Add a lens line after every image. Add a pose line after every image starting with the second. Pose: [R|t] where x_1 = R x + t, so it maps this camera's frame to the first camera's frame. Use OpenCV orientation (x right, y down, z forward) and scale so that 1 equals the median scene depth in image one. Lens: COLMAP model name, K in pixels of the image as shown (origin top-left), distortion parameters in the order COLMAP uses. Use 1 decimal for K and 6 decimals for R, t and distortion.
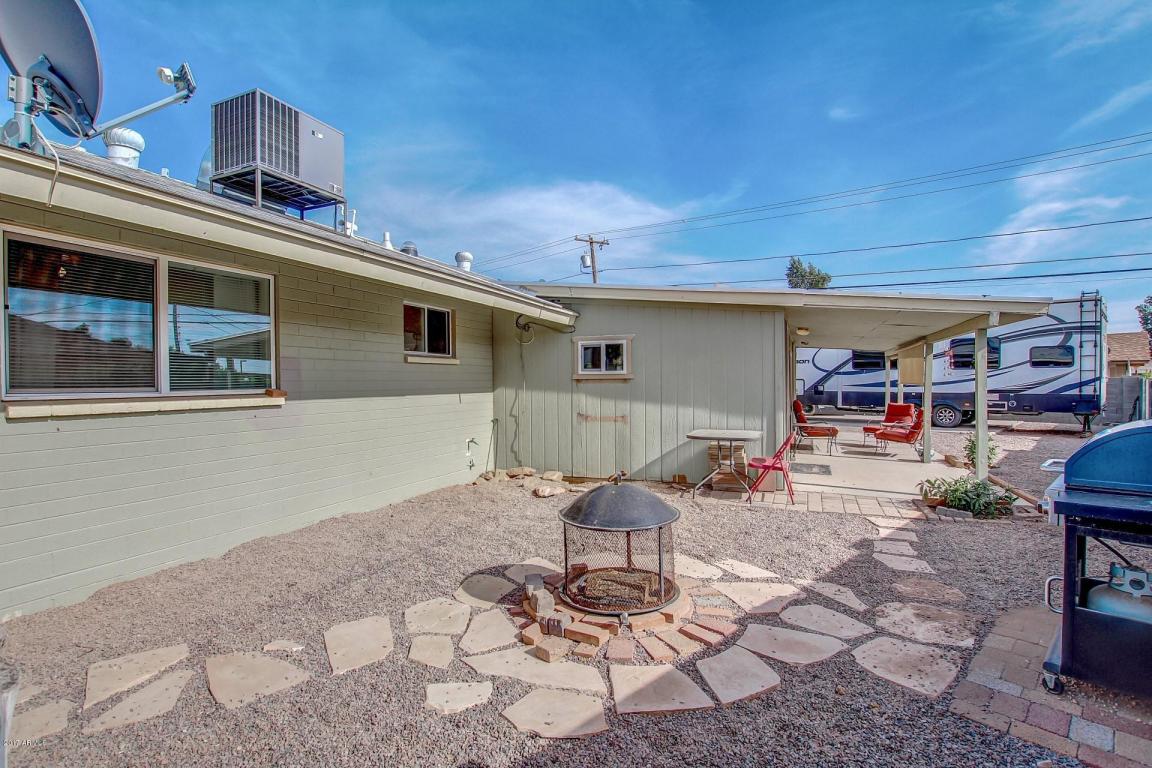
lens RADIAL K [[542.5, 0, 563.9], [0, 542.5, 384.7], [0, 0, 1]] dist [-0.016823, 0.000208]
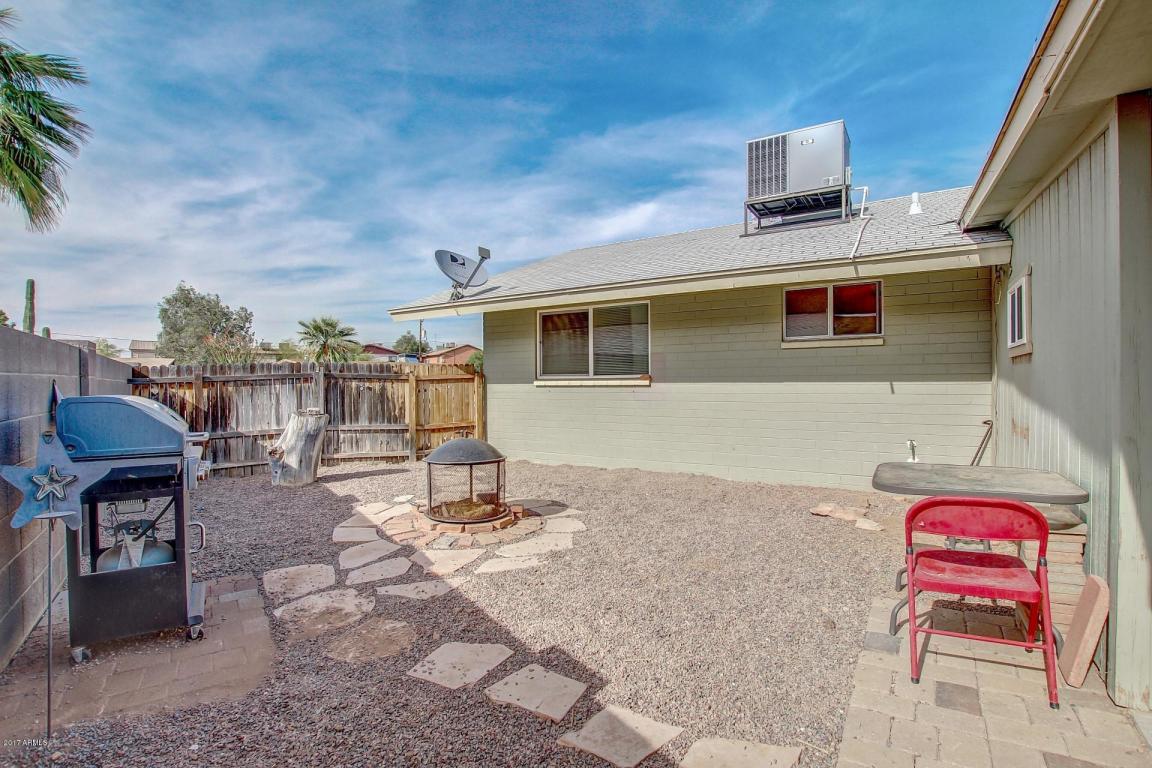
lens RADIAL K [[542.5, 0, 580.0], [0, 542.5, 386.6], [0, 0, 1]] dist [-0.016823, 0.000208]
pose [[-0.144067, 0.015152, -0.989452, 1.452234], [0.000685, 0.999884, 0.015212, 0.026007], [0.989568, 0.001514, -0.144061, 1.480526]]
